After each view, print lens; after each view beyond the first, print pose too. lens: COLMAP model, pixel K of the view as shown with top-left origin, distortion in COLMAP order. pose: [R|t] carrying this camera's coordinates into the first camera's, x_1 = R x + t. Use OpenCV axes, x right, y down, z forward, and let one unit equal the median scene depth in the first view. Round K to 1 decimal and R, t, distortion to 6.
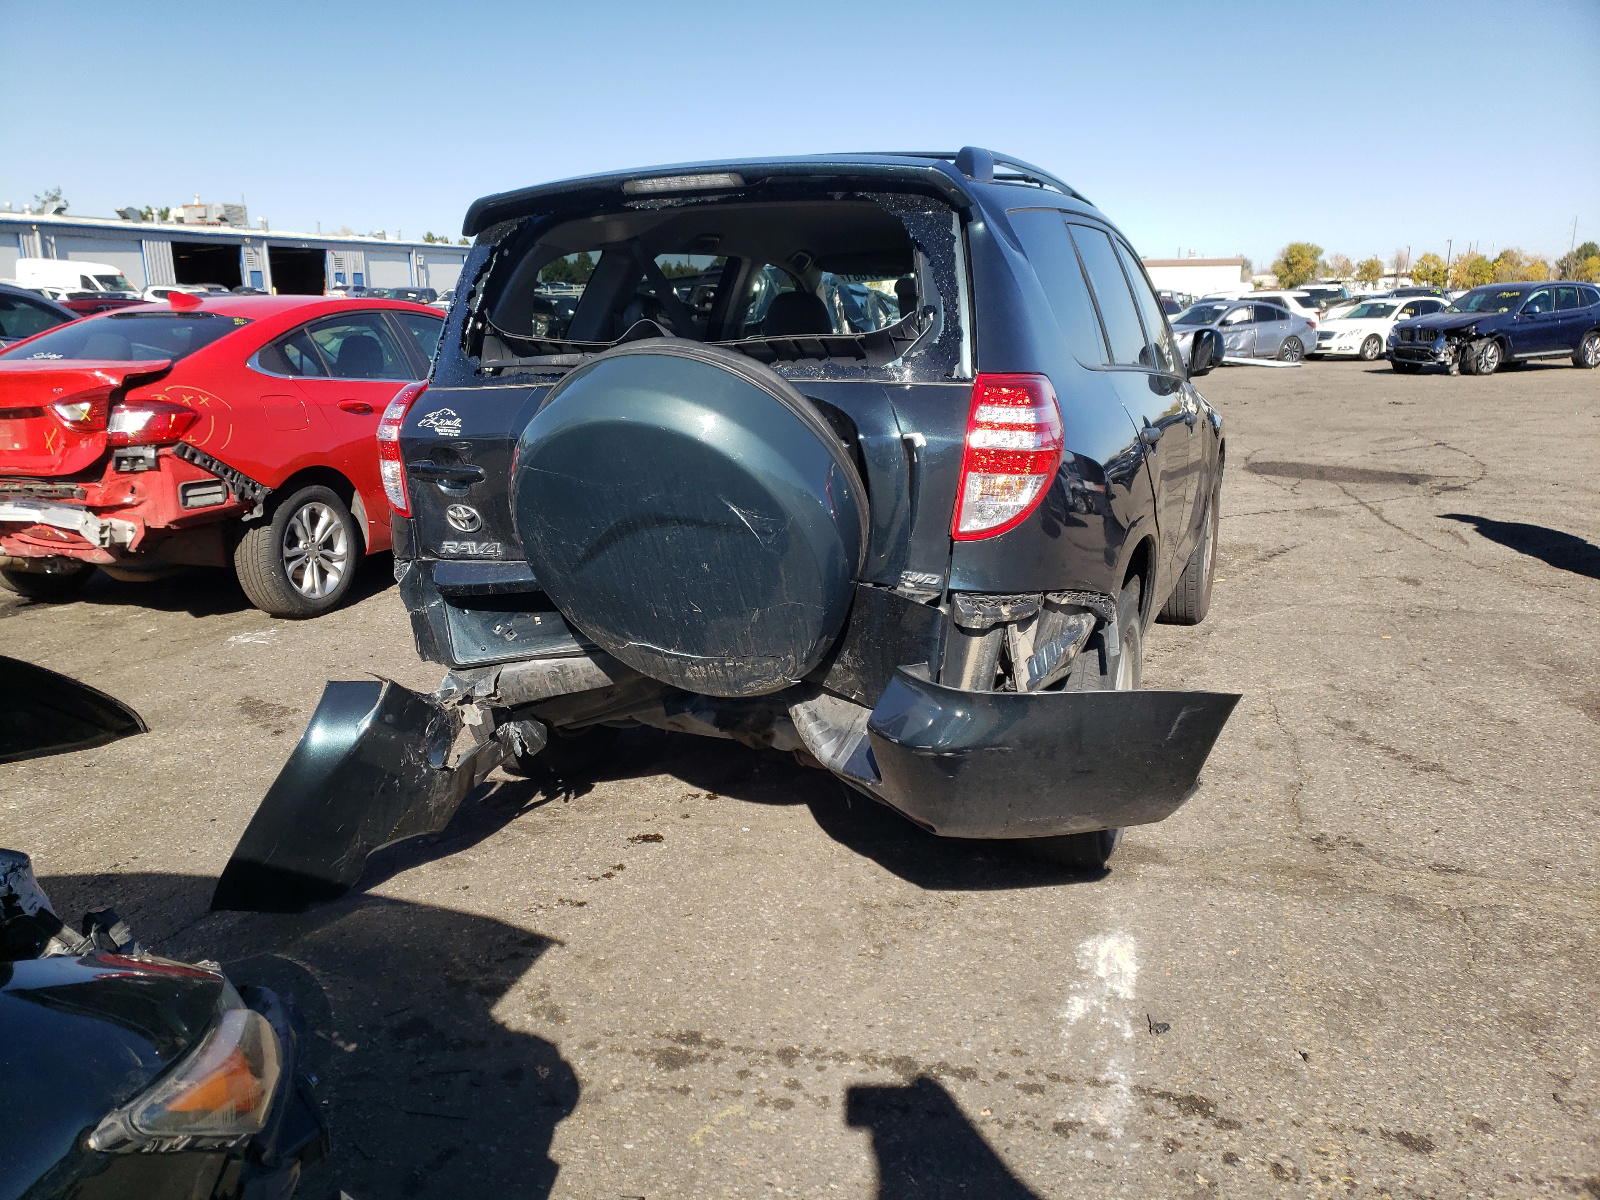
lens RADIAL K [[1228.5, 0, 785.6], [0, 1228.5, 607.7], [0, 0, 1]] dist [0.014162, 0.008301]
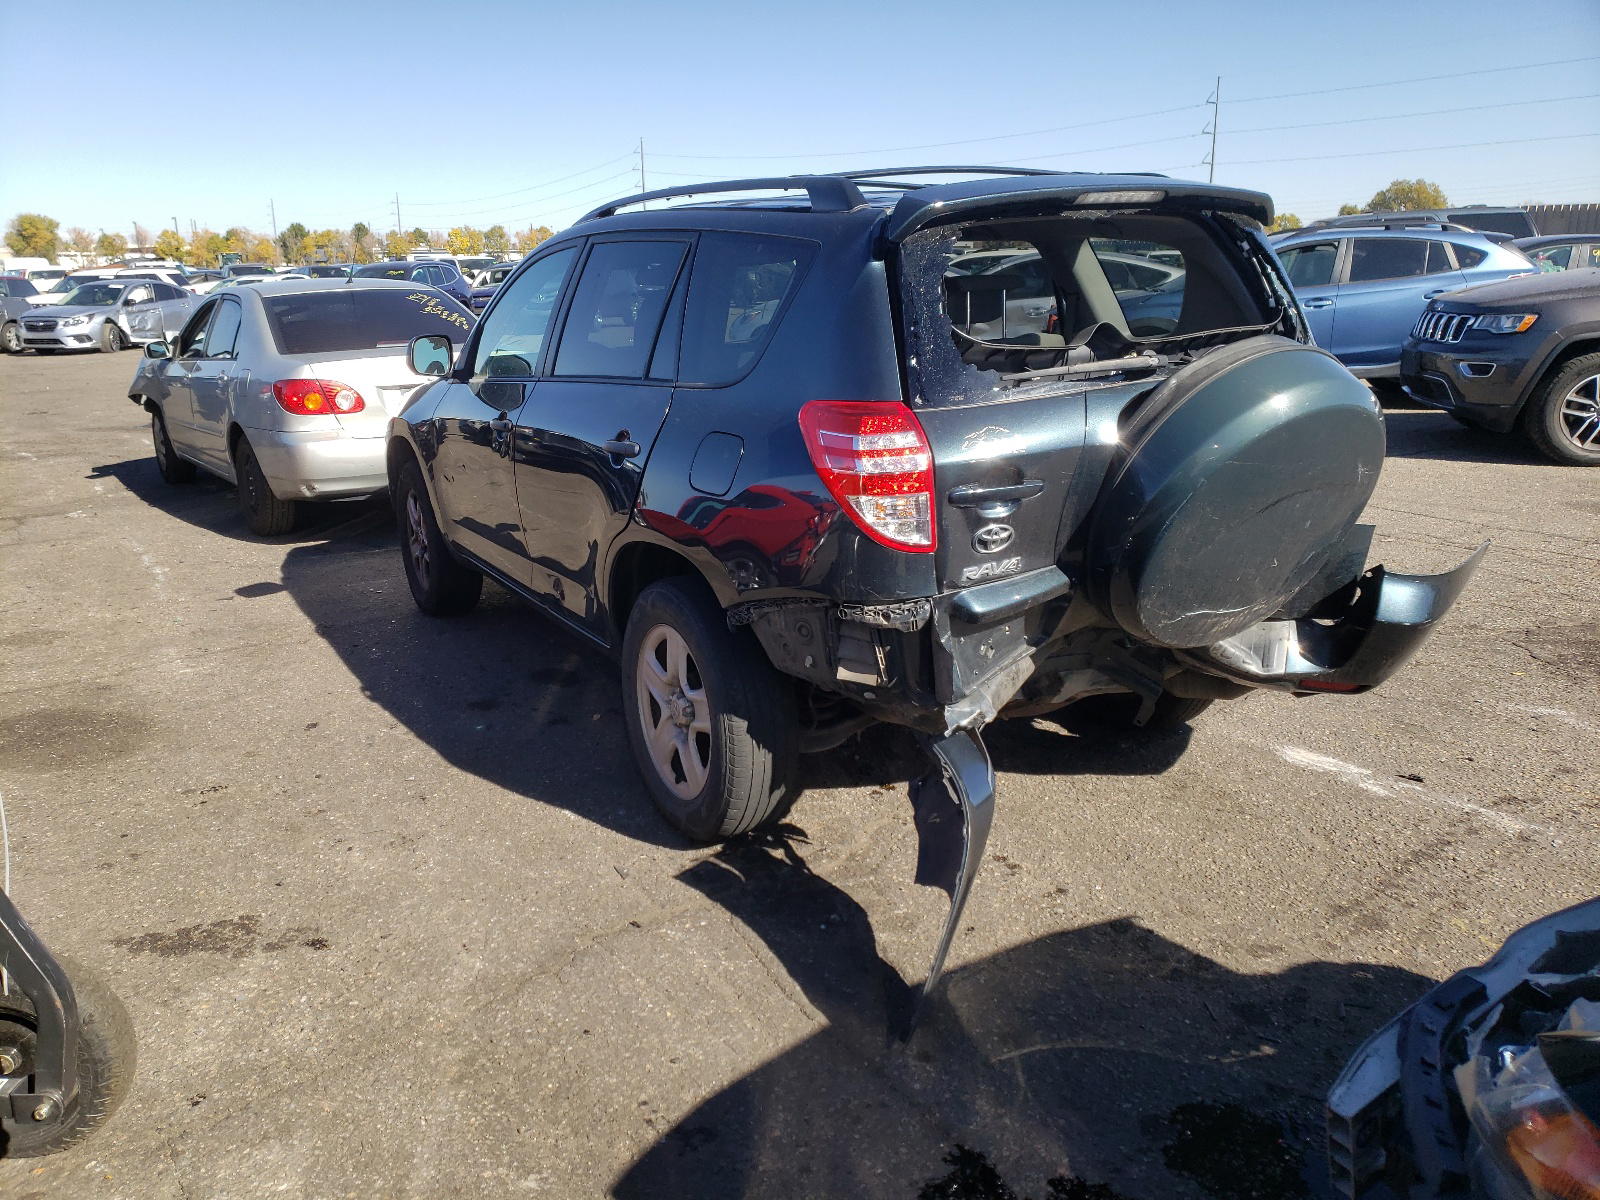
lens RADIAL K [[1204.9, 0, 798.4], [0, 1204.9, 564.3], [0, 0, 1]] dist [0.007343, 0.005212]
pose [[0.620524, -0.195623, 0.759396, -1.141726], [0.202888, 0.975462, 0.085497, -0.174907], [-0.757487, 0.101019, 0.644987, 0.553190]]
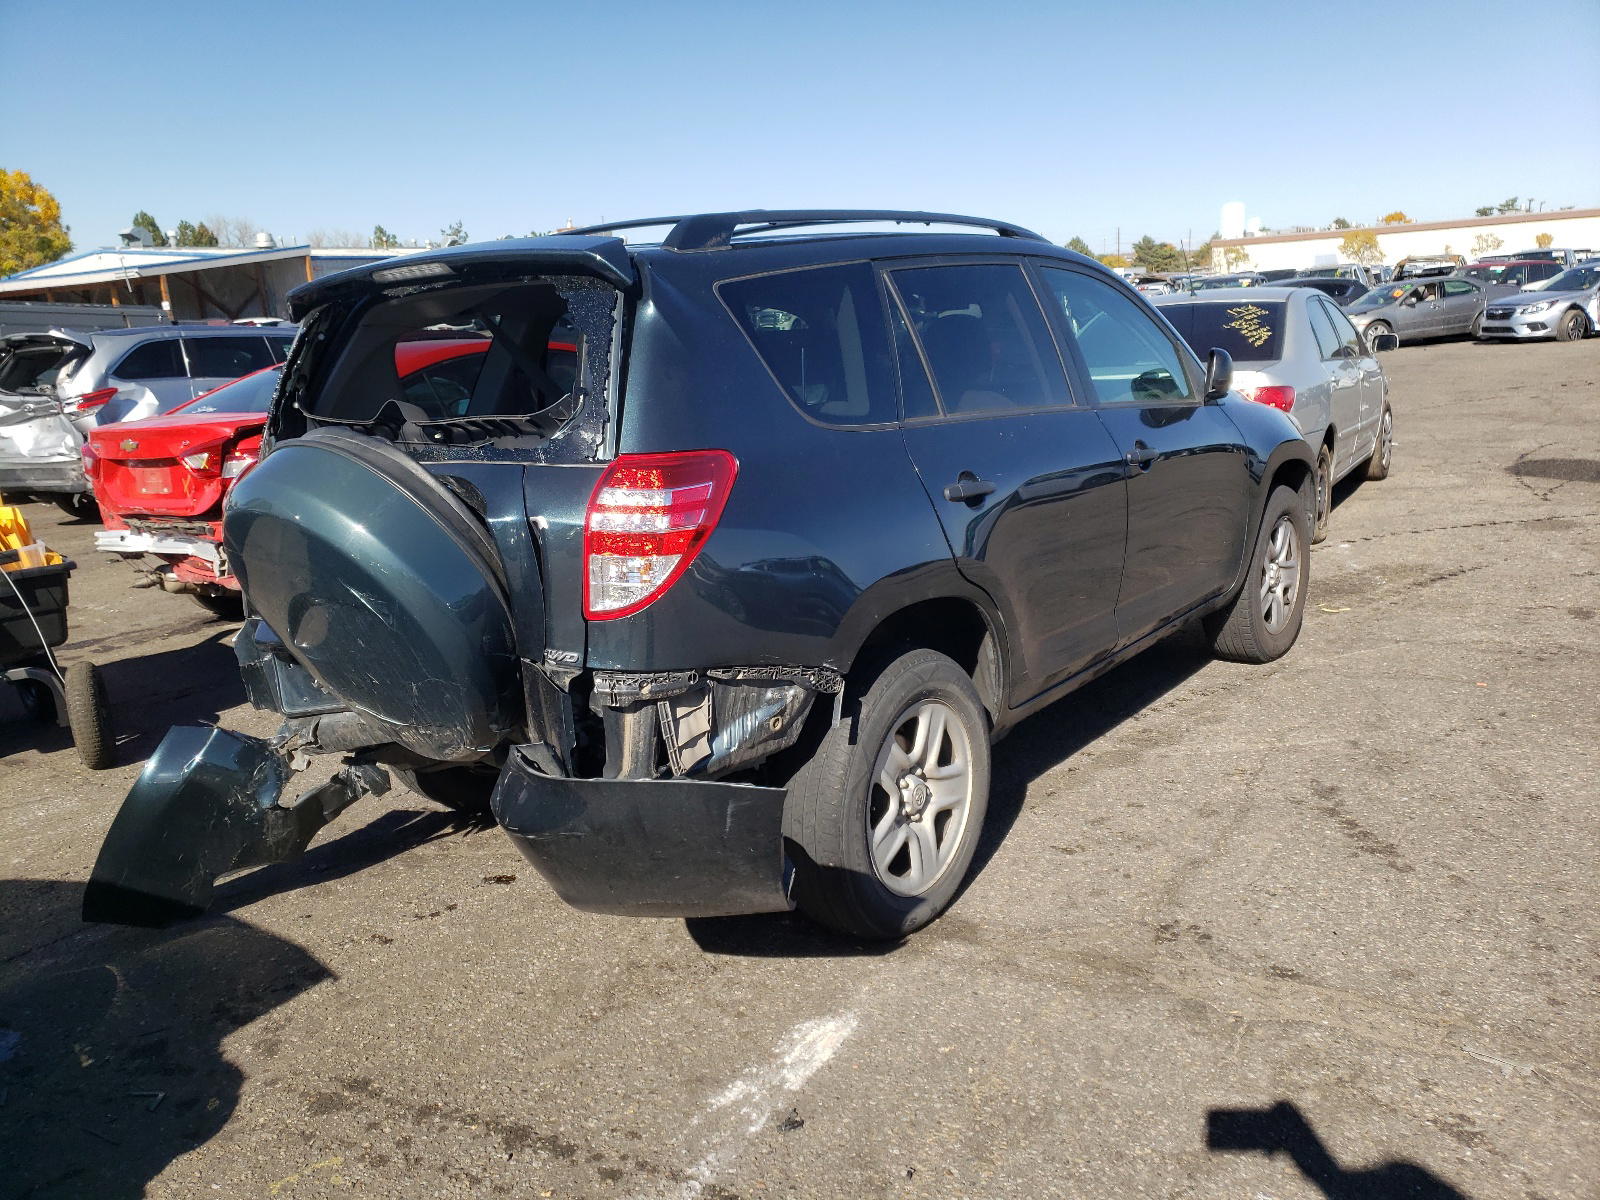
lens RADIAL K [[1236.3, 0, 800.0], [0, 1236.3, 600.0], [0, 0, 1]] dist [0.010801, 0.010974]
pose [[0.967015, 0.008064, -0.254590, 0.511303], [-0.008626, 0.999962, -0.001091, -0.064712], [0.254571, 0.003251, 0.967049, 0.055105]]
